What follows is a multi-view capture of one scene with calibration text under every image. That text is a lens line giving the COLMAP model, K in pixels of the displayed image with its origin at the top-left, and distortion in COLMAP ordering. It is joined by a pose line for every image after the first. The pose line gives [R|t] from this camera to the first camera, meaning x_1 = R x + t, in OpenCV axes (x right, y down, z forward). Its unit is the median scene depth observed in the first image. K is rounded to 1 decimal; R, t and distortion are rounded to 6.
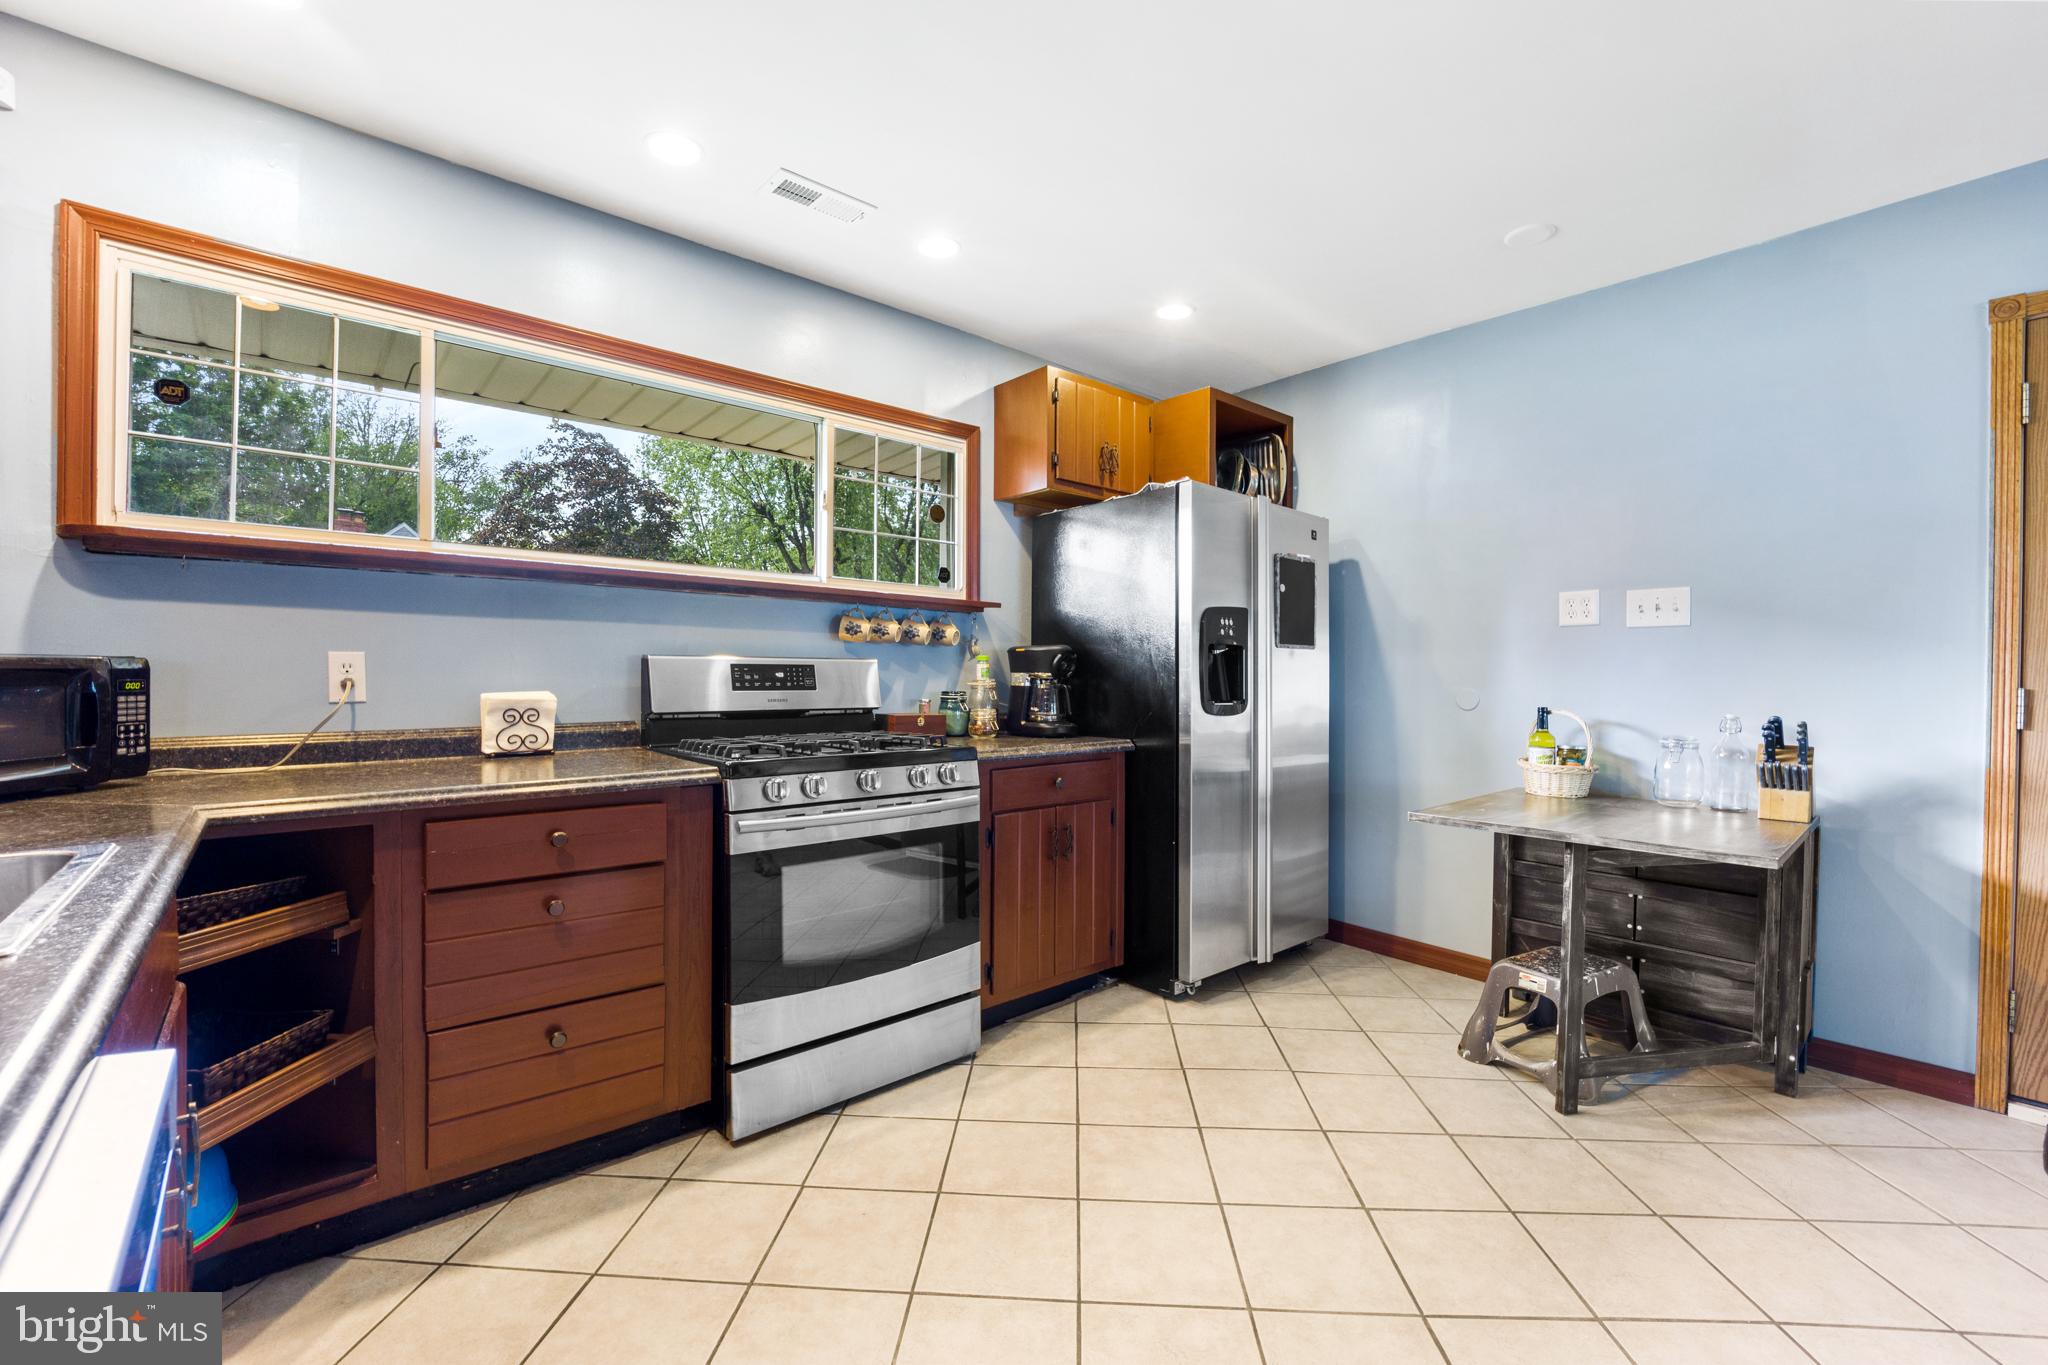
lens RADIAL K [[854.4, 0, 1024.0], [0, 854.4, 682.5], [0, 0, 1]] dist [-0.011933, -0.000252]
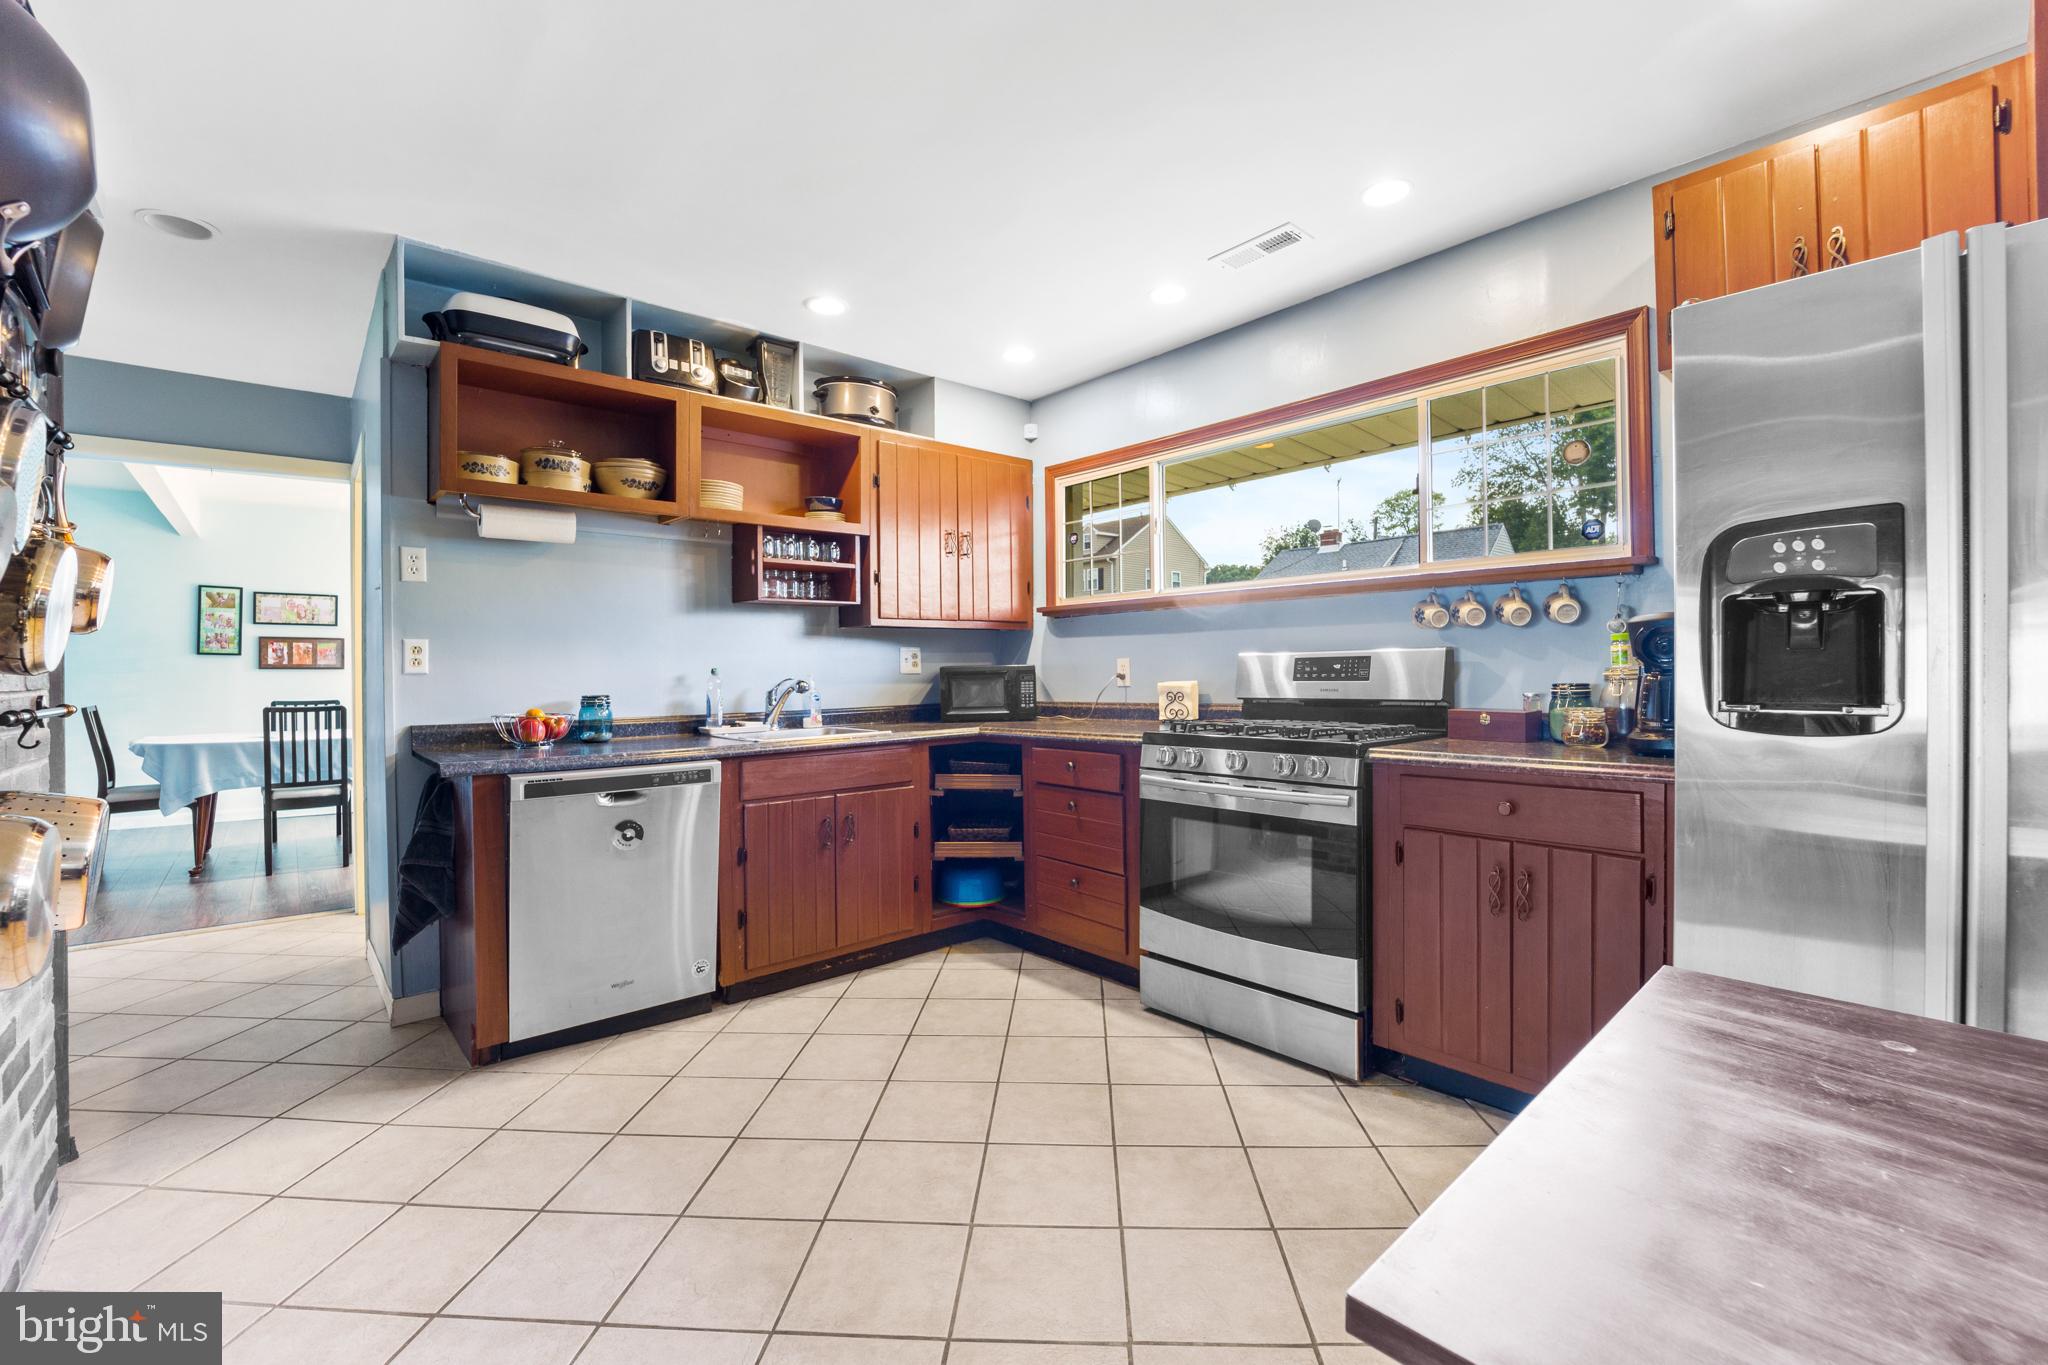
lens RADIAL K [[844.8, 0, 1028.8], [0, 844.8, 673.1], [0, 0, 1]] dist [-0.013535, -0.000213]
pose [[0.011906, -0.008220, -0.999895, 0.696893], [0.003263, 0.999961, -0.008181, 0.006002], [0.999924, -0.003165, 0.011932, 0.537651]]
